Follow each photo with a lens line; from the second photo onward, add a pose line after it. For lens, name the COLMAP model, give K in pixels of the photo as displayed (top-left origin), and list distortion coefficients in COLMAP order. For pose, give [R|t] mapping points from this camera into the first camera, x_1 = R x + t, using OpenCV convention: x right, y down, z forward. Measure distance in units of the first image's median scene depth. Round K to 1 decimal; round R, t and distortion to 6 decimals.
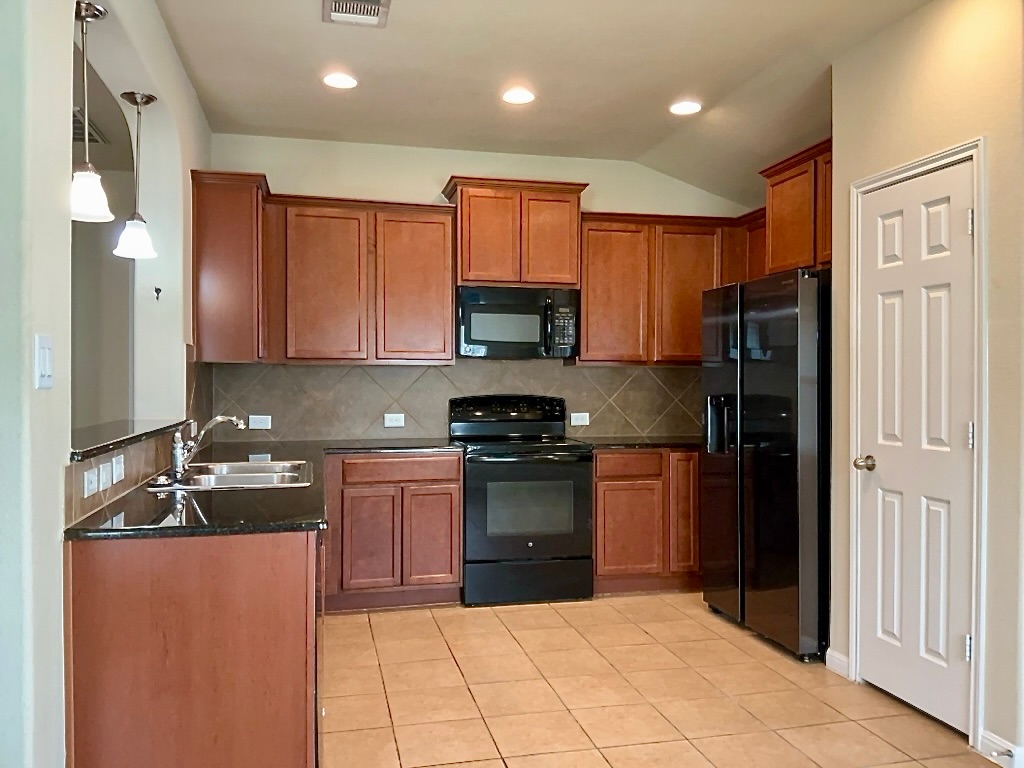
lens RADIAL K [[823.3, 0, 517.5], [0, 823.3, 380.1], [0, 0, 1]] dist [0.074027, -0.113047]
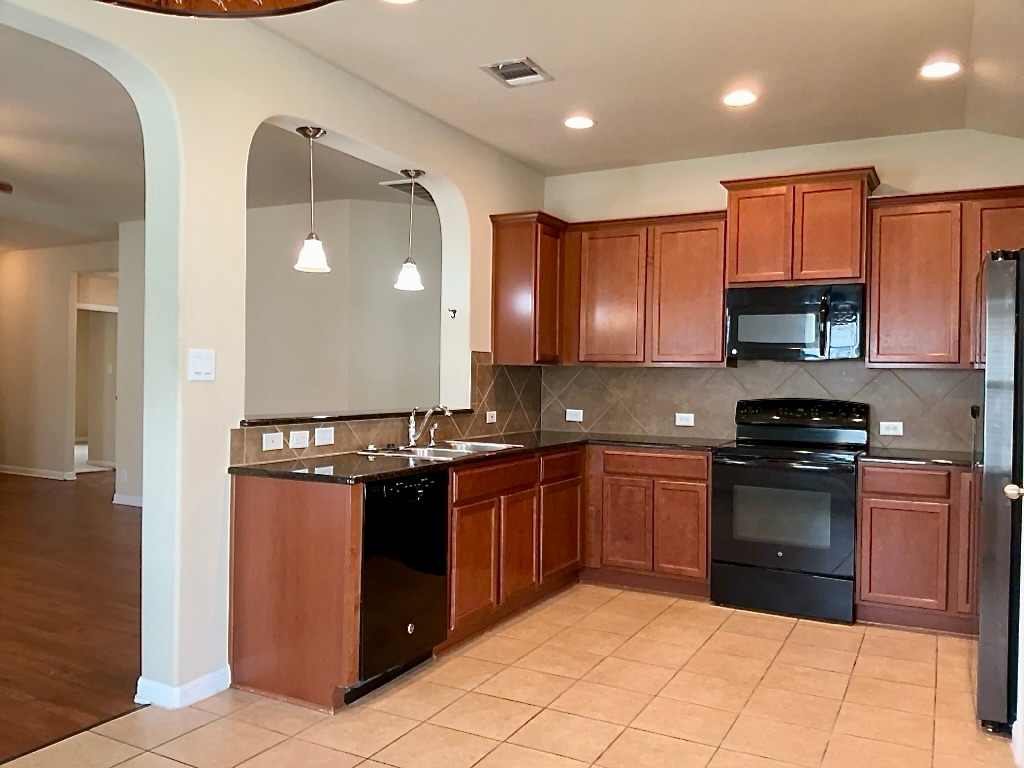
lens RADIAL K [[823.3, 0, 503.8], [0, 823.3, 380.1], [0, 0, 1]] dist [0.074027, -0.113047]
pose [[0.746896, 0.010137, -0.664863, 0.423454], [-0.013346, 0.999911, 0.000252, 0.000993], [0.664807, 0.008685, 0.746965, 0.060126]]
